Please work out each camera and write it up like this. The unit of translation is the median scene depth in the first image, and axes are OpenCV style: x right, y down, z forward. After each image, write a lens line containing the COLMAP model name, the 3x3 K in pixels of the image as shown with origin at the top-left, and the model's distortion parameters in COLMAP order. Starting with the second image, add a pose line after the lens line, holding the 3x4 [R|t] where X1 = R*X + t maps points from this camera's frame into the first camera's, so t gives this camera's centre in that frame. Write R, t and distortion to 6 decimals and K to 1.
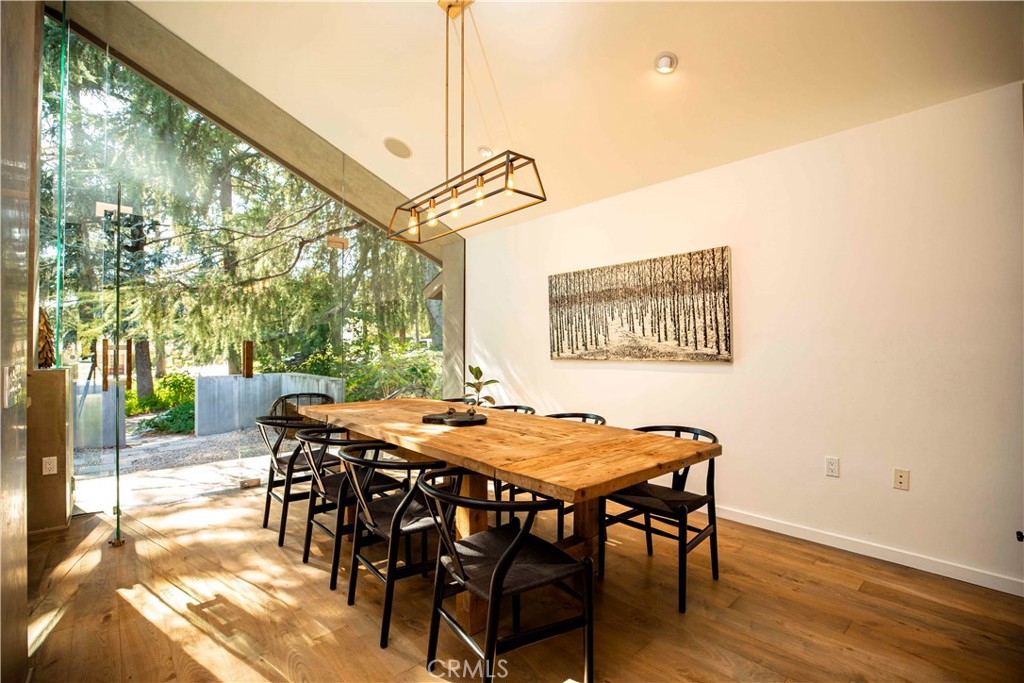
lens RADIAL K [[468.6, 0, 512.0], [0, 468.6, 341.5], [0, 0, 1]] dist [-0.039910, 0.012577]
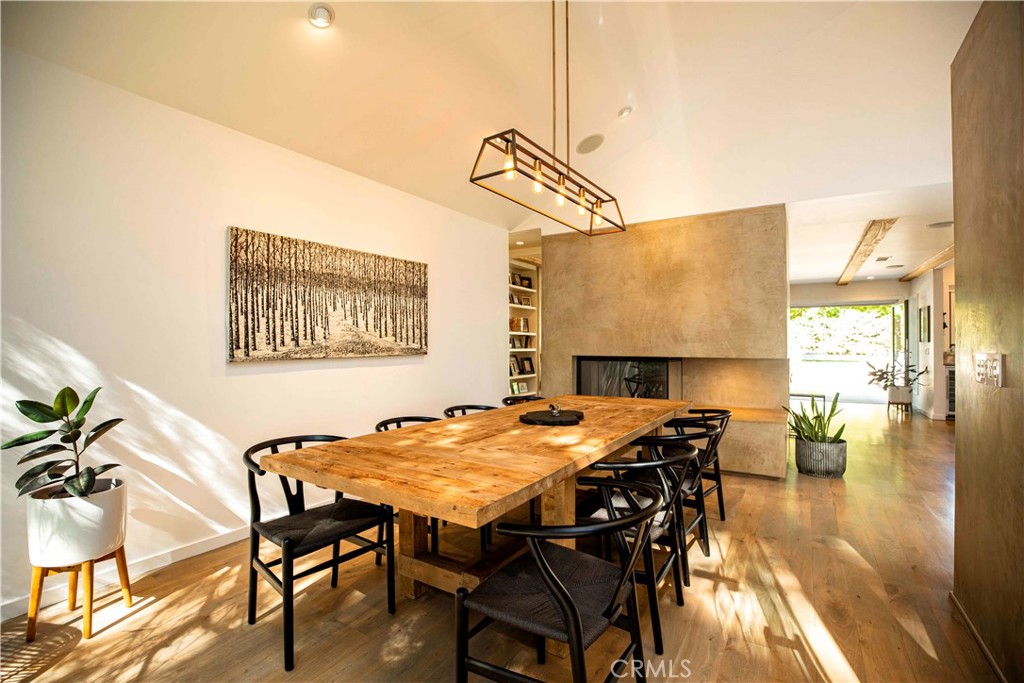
lens RADIAL K [[468.6, 0, 512.0], [0, 468.6, 341.5], [0, 0, 1]] dist [-0.039910, 0.012577]
pose [[-0.274719, 0.014172, 0.961420, -0.722834], [-0.000857, 0.999887, -0.014984, 0.023828], [-0.961524, -0.004941, -0.274676, 0.967633]]
